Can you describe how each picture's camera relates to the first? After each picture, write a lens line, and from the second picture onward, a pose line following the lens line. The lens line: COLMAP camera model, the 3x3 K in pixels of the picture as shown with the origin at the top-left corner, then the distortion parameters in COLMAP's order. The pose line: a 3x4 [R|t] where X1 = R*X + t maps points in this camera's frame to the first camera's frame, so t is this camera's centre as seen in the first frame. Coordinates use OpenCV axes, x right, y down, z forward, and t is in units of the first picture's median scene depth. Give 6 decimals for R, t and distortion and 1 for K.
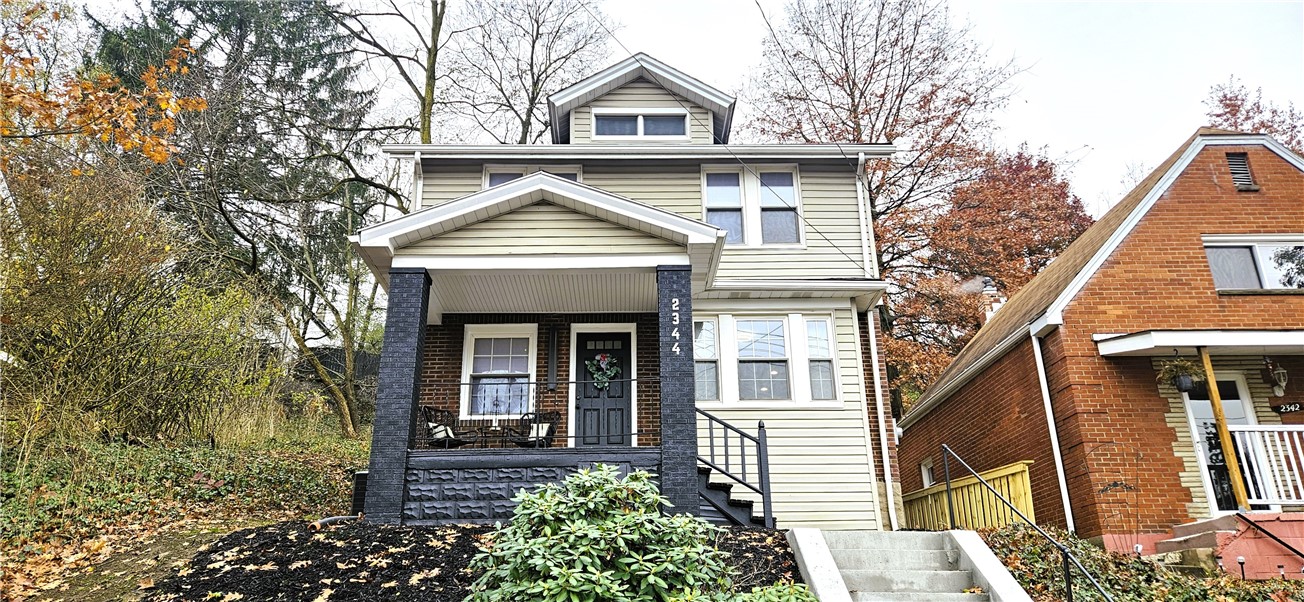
lens RADIAL K [[860.1, 0, 653.5], [0, 860.1, 293.7], [0, 0, 1]] dist [0.011794, 0.001887]
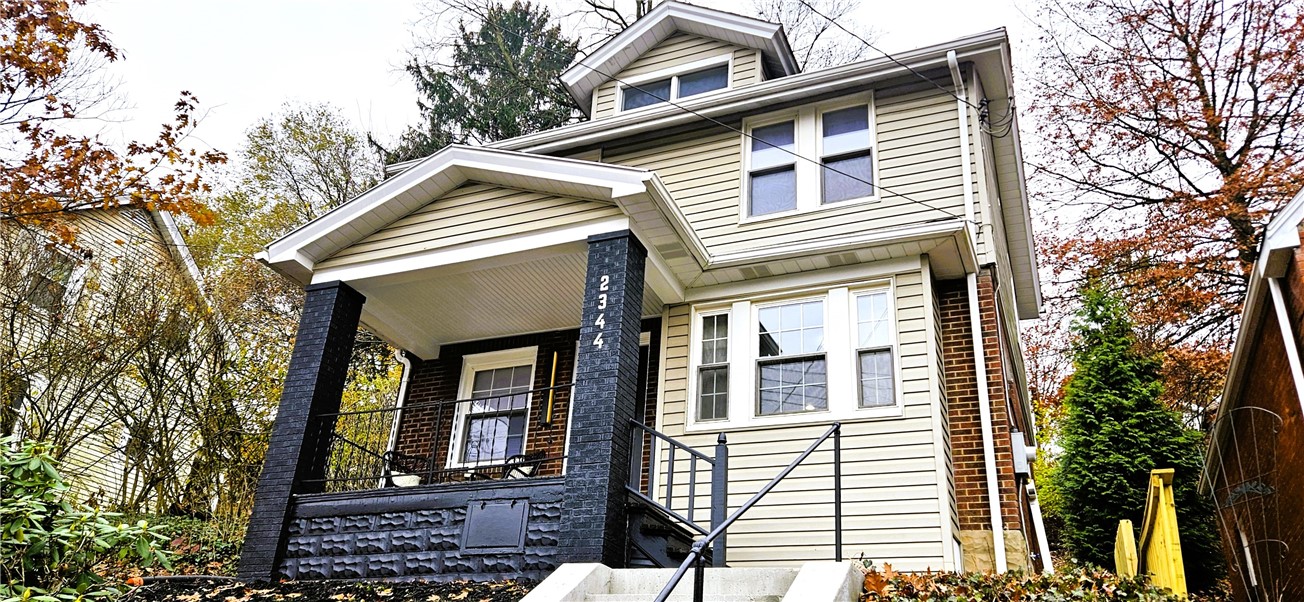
lens RADIAL K [[940.8, 0, 649.1], [0, 940.8, 313.0], [0, 0, 1]] dist [0.048548, -0.000994]
pose [[0.912055, -0.118324, -0.392625, 0.357397], [0.088195, 0.991660, -0.093980, 0.111776], [0.400471, 0.051087, 0.914884, 0.272174]]
